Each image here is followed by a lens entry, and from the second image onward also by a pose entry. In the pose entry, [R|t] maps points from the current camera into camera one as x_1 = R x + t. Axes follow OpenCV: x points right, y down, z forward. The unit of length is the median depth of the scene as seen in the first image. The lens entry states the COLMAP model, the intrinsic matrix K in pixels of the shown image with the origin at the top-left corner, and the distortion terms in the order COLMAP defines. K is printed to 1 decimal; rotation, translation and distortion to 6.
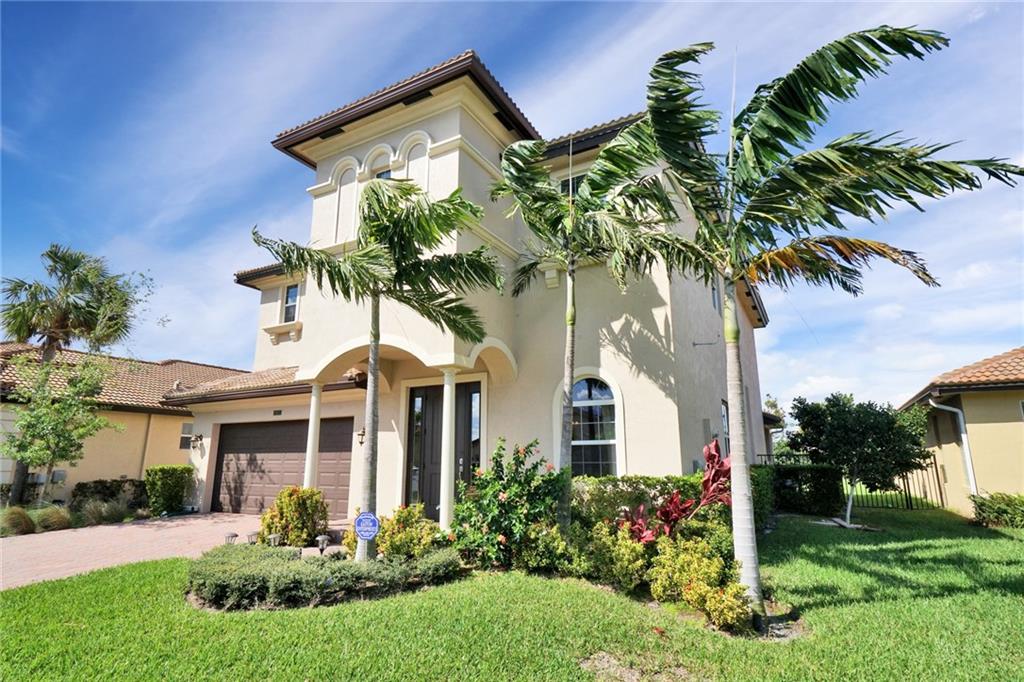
lens RADIAL K [[534.4, 0, 510.9], [0, 534.4, 344.9], [0, 0, 1]] dist [0.015113, -0.000420]
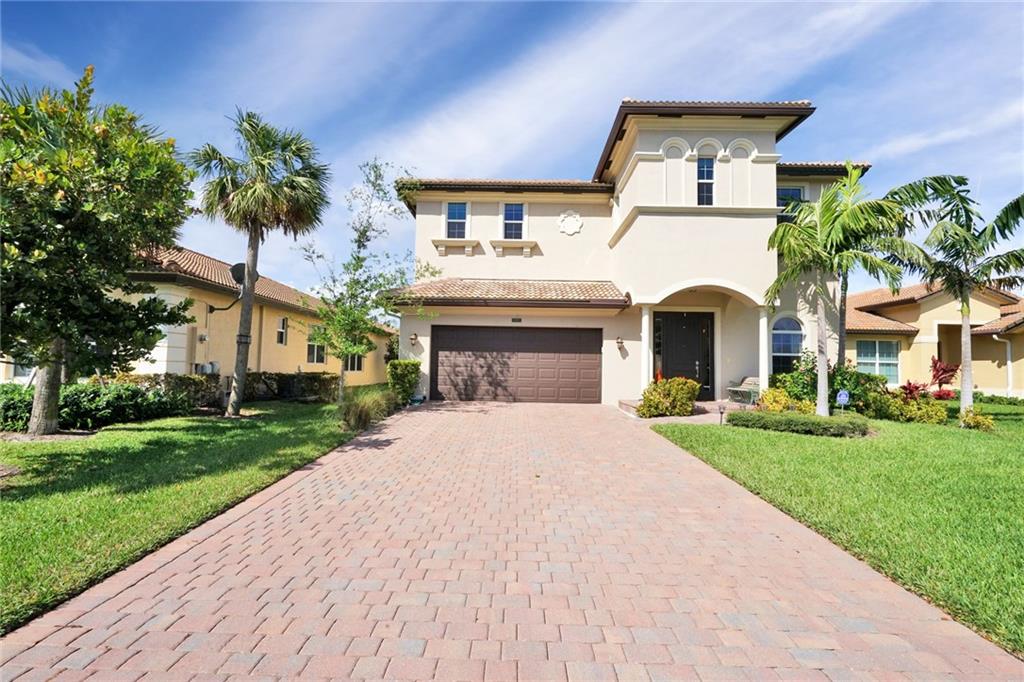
lens RADIAL K [[466.2, 0, 513.7], [0, 466.2, 341.5], [0, 0, 1]] dist [-0.002071, 0.000356]
pose [[0.875987, 0.042957, 0.480417, -1.089615], [-0.122307, 0.983255, 0.135095, 0.036634], [-0.466569, -0.177100, 0.866573, 0.087575]]
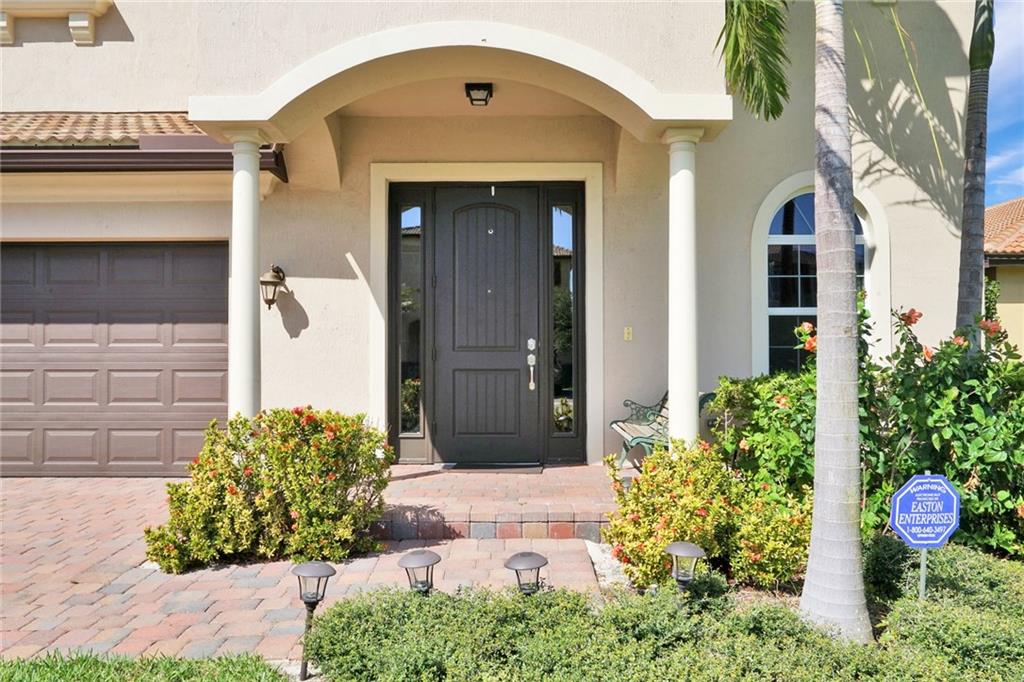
lens RADIAL K [[764.5, 0, 512.0], [0, 764.5, 341.0], [0, 0, 1]] dist [-0.006457, -0.000829]
pose [[0.874682, 0.006223, 0.484658, -0.402373], [-0.103234, 0.979367, 0.173735, 0.087200], [-0.473576, -0.201996, 0.857277, 0.377928]]
